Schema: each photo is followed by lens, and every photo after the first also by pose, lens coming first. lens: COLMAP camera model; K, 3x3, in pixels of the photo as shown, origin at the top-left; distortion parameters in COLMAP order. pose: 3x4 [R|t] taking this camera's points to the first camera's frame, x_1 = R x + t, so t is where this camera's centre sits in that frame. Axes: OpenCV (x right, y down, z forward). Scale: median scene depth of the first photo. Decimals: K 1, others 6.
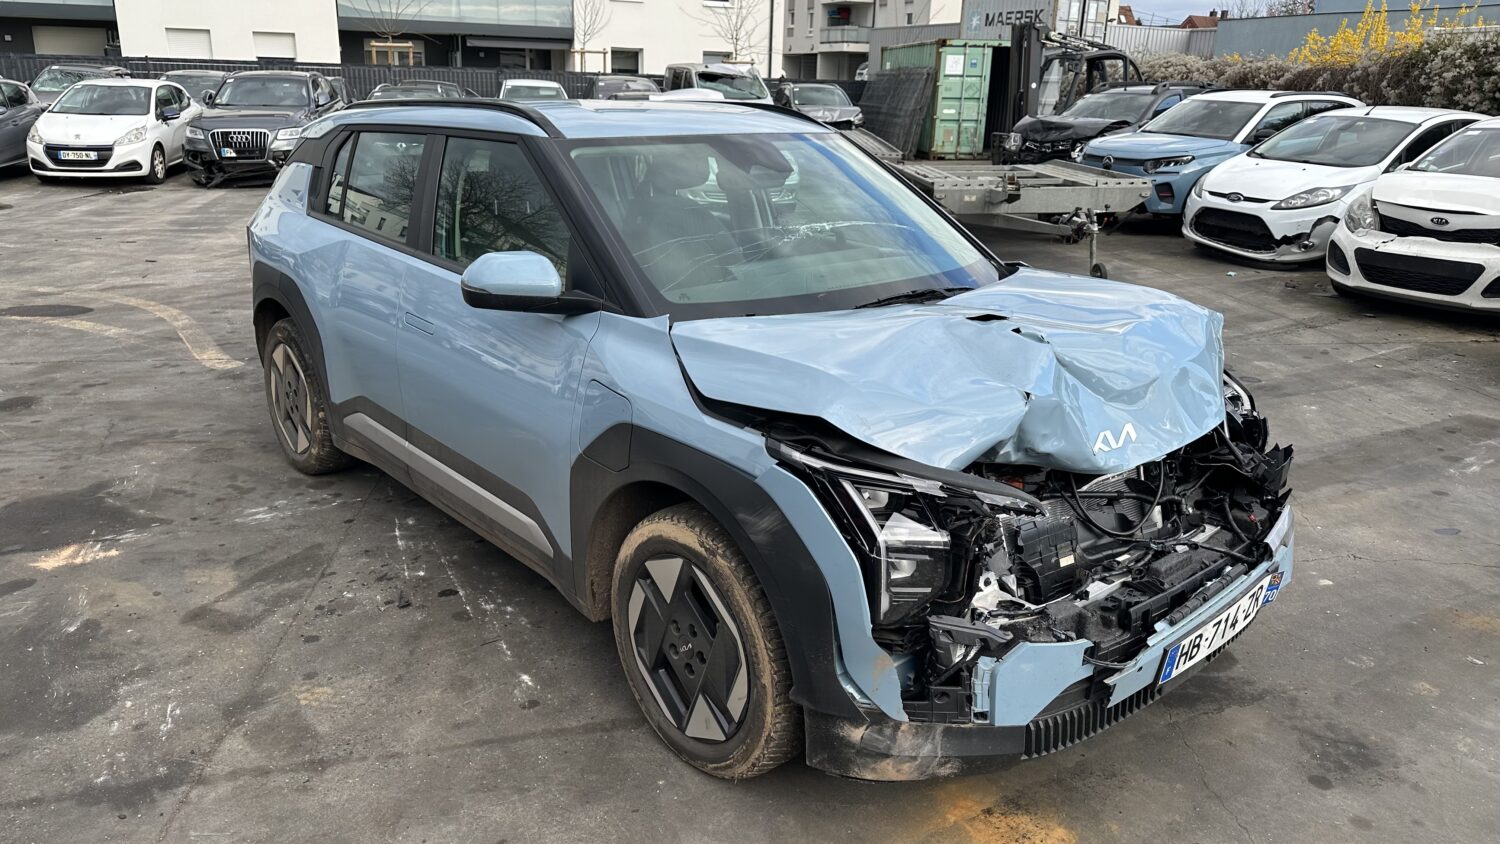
lens RADIAL K [[1056.4, 0, 735.4], [0, 1056.4, 421.4], [0, 0, 1]] dist [0.046884, -0.072730]
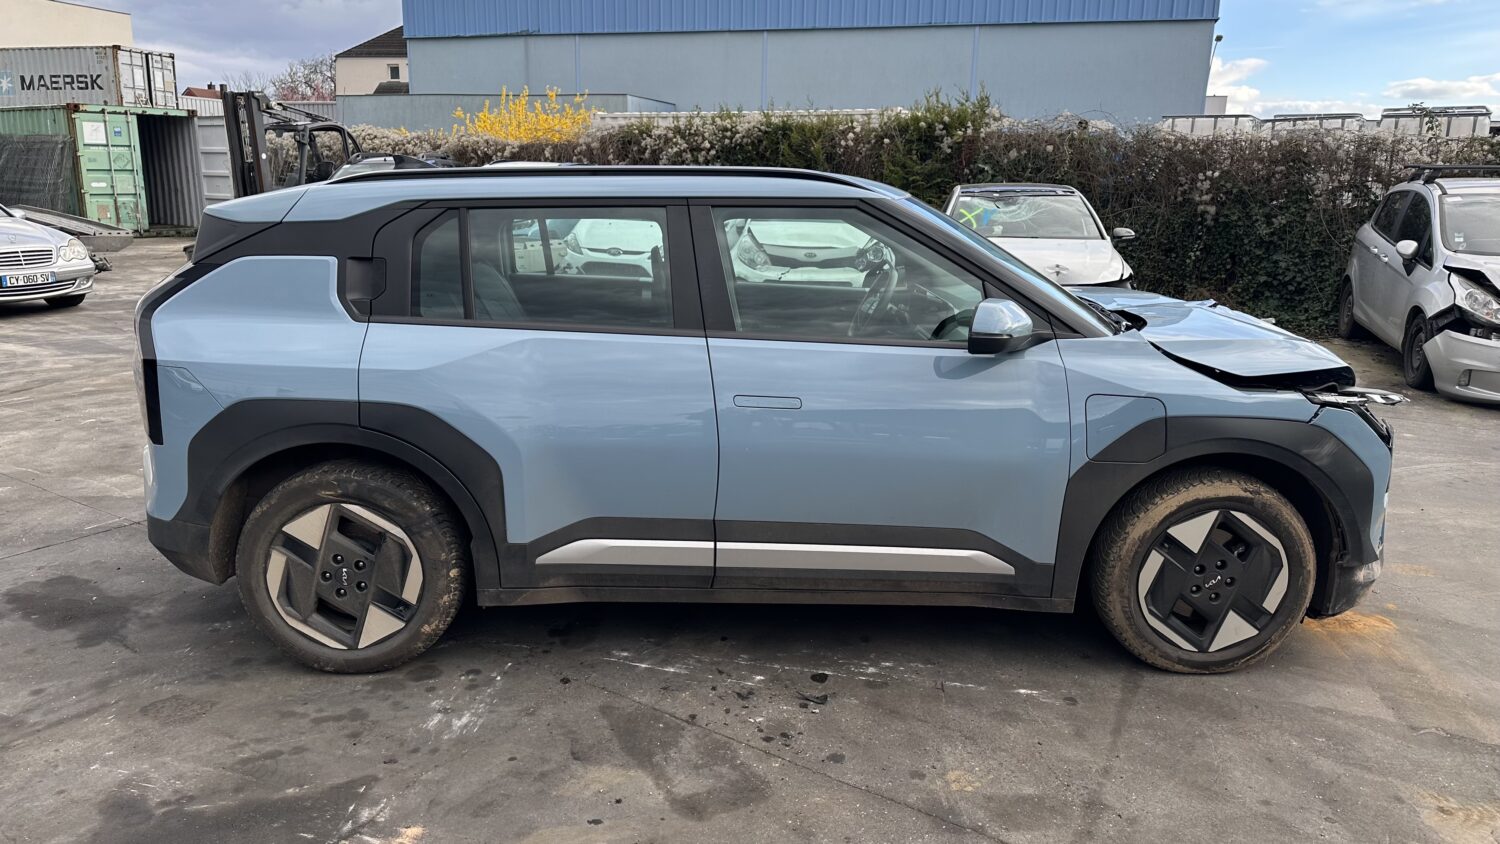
lens RADIAL K [[1056.4, 0, 742.4], [0, 1056.4, 428.9], [0, 0, 1]] dist [0.046884, -0.072730]
pose [[0.636771, -0.187334, 0.747950, -0.253953], [0.229592, 0.972102, 0.048012, -0.029860], [-0.736078, 0.141151, 0.662017, 0.102642]]
